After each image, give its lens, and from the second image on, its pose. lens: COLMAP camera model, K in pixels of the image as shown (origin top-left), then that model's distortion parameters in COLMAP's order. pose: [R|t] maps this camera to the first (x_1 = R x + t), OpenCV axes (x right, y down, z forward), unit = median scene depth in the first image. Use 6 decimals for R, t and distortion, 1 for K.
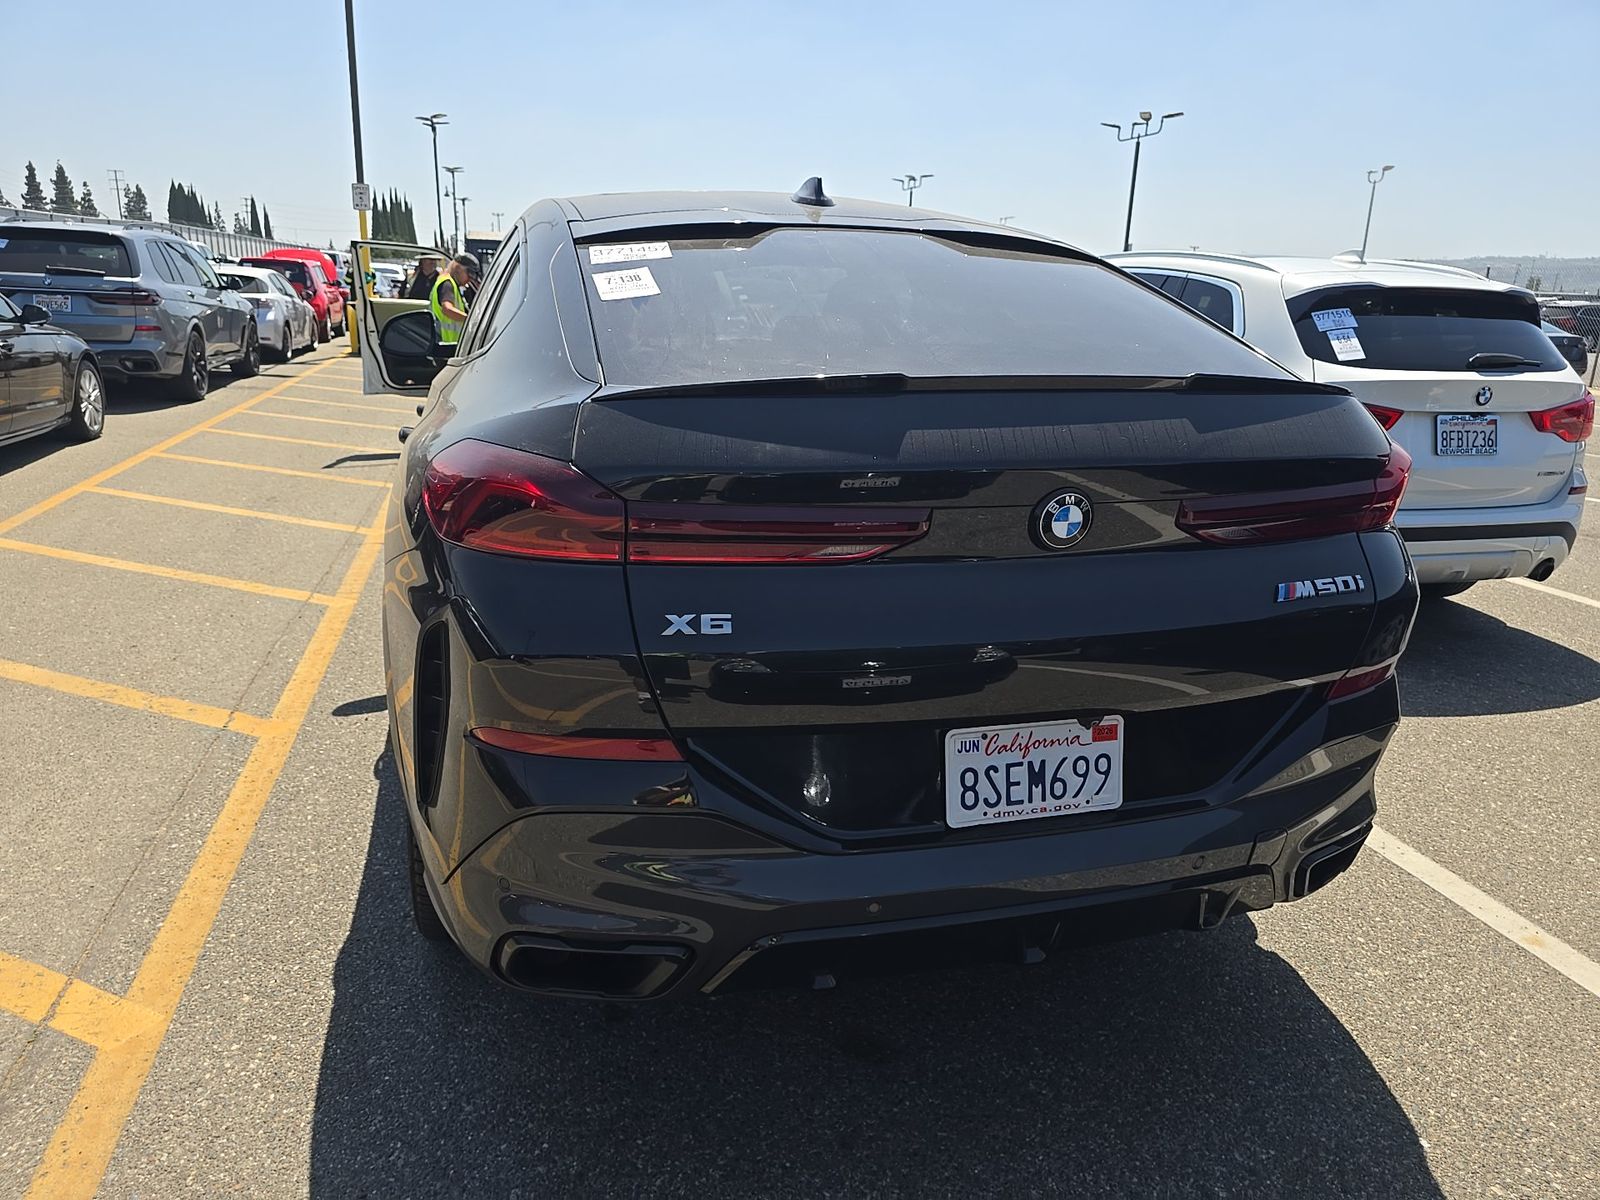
lens RADIAL K [[1059.7, 0, 823.1], [0, 1059.7, 632.6], [0, 0, 1]] dist [0.032519, -0.028729]
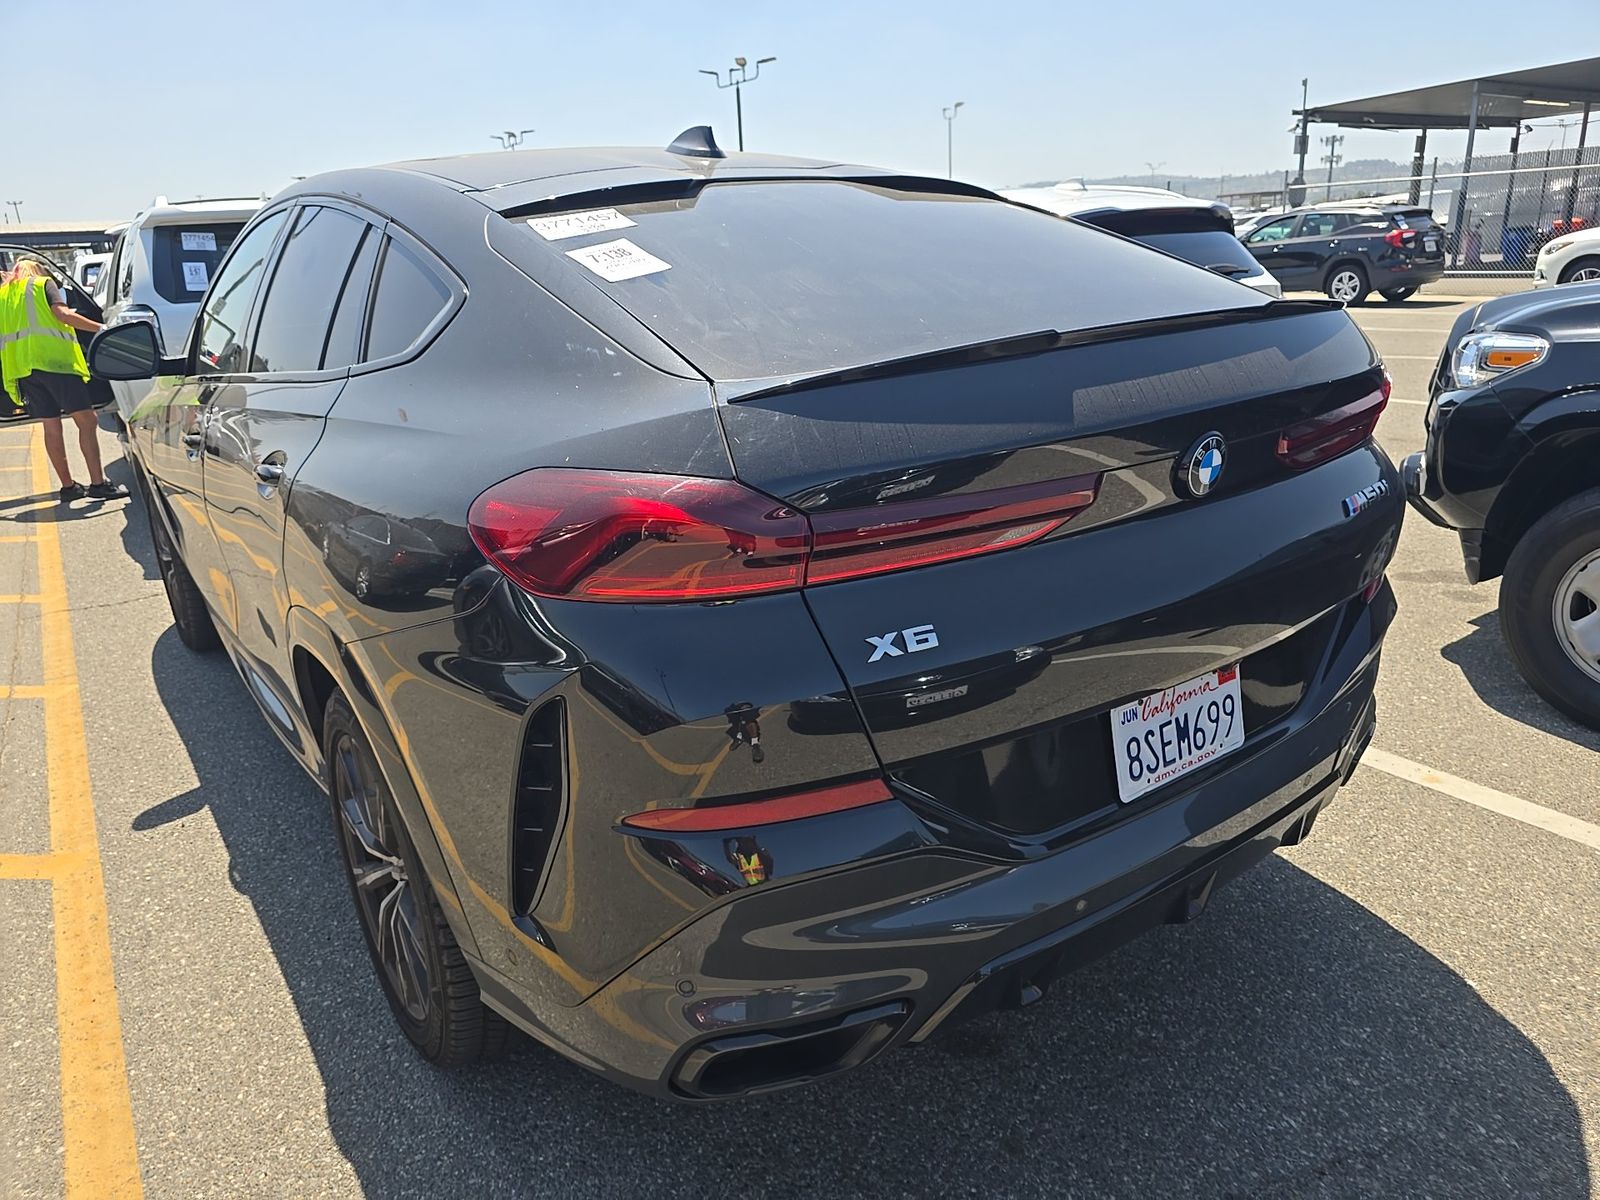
lens RADIAL K [[1059.7, 0, 823.1], [0, 1059.7, 632.6], [0, 0, 1]] dist [0.032519, -0.028729]
pose [[0.943558, -0.180850, 0.277474, -0.361570], [0.170291, 0.983447, 0.061906, -0.069624], [-0.284077, -0.011161, 0.958736, 0.159034]]
